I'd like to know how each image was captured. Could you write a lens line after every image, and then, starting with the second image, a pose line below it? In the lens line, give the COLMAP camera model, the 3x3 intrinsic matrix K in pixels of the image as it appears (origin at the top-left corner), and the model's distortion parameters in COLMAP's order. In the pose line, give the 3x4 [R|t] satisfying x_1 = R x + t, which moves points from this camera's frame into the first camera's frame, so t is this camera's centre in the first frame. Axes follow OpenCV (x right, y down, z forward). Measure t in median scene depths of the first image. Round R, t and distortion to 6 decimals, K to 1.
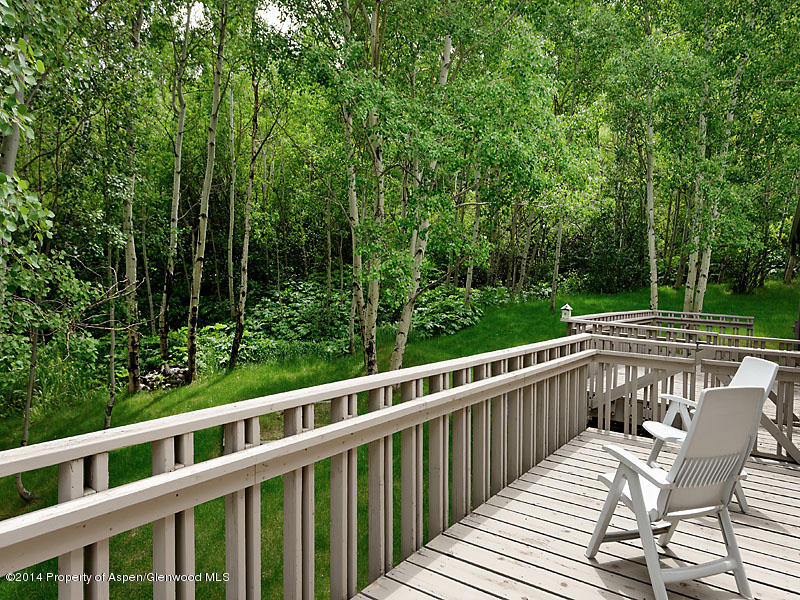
lens RADIAL K [[516.5, 0, 400.0], [0, 516.5, 300.0], [0, 0, 1]] dist [0.000740, 0.000205]
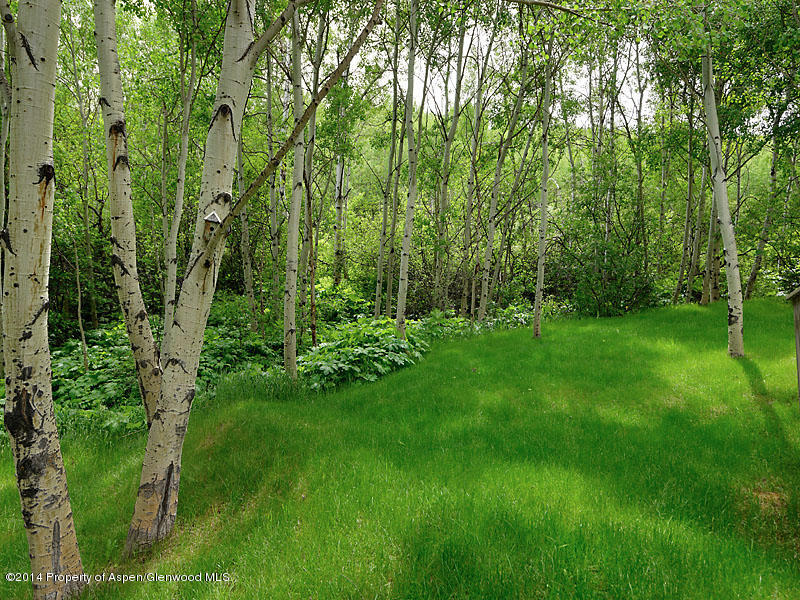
lens RADIAL K [[561.2, 0, 400.0], [0, 561.2, 300.0], [0, 0, 1]] dist [-0.000599, -0.000335]
pose [[0.993732, -0.028924, 0.107986, 0.065270], [0.040120, 0.993873, -0.102991, 0.041042], [-0.104345, 0.106678, 0.988803, 0.385586]]
